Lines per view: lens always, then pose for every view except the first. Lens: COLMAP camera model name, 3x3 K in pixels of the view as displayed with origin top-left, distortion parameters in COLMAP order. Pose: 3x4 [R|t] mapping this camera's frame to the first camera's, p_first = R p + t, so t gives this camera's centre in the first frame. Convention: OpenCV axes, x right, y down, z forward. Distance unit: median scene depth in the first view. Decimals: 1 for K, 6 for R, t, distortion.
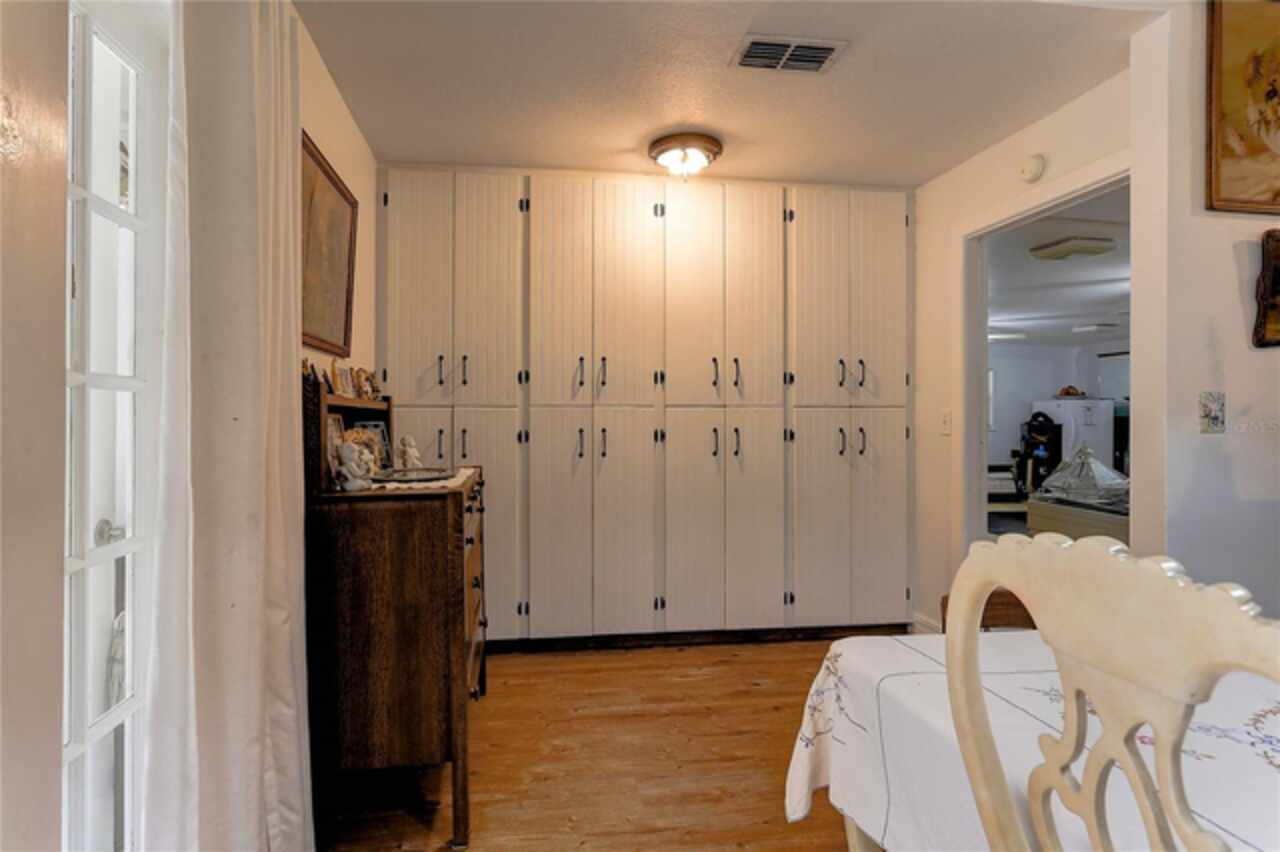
lens RADIAL K [[699.2, 0, 630.5], [0, 699.2, 415.9], [0, 0, 1]] dist [0.015044, 0.001173]
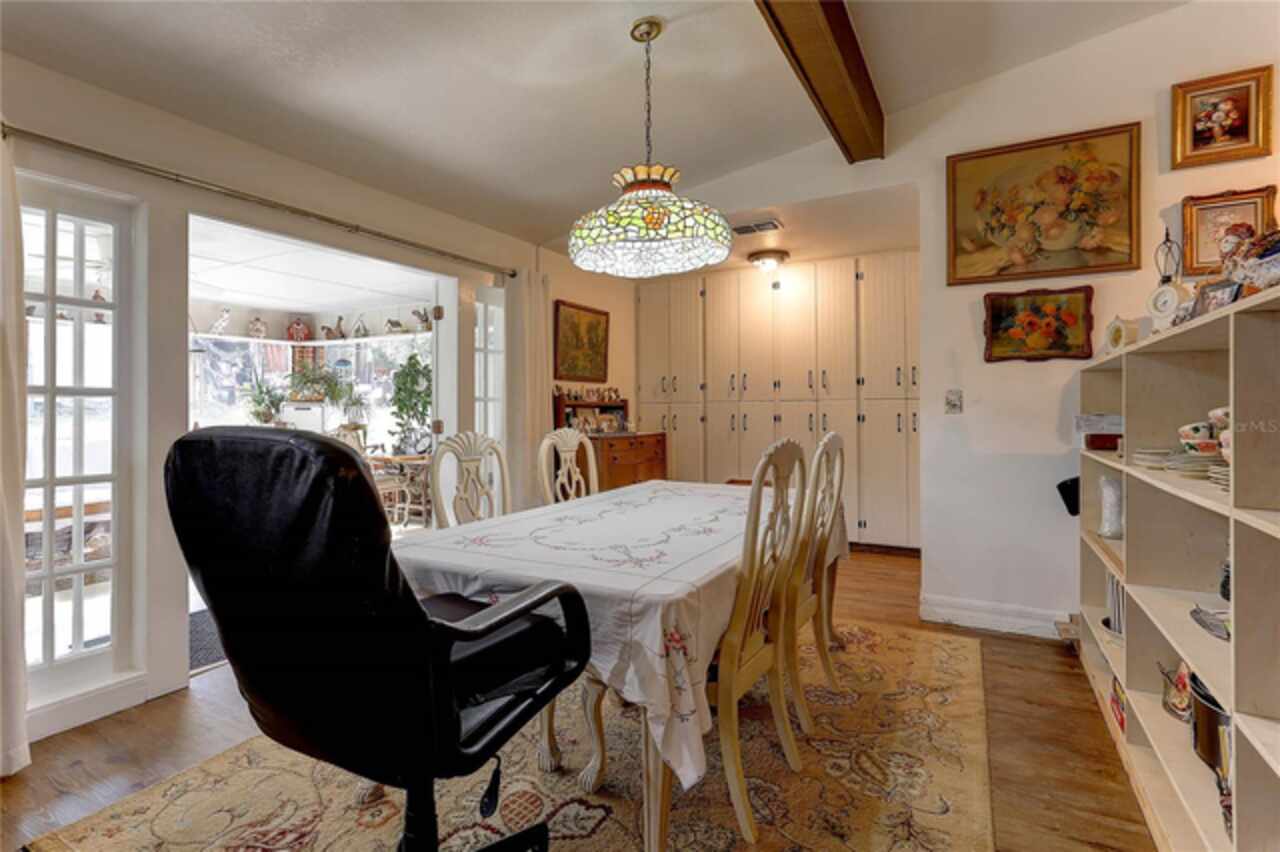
lens RADIAL K [[615.9, 0, 616.0], [0, 615.9, 404.9], [0, 0, 1]] dist [0.008930, -0.002305]
pose [[0.791479, -0.013648, -0.611044, 0.795717], [0.010322, 0.999907, -0.008963, 0.005998], [0.611109, 0.000787, 0.791546, -0.516986]]
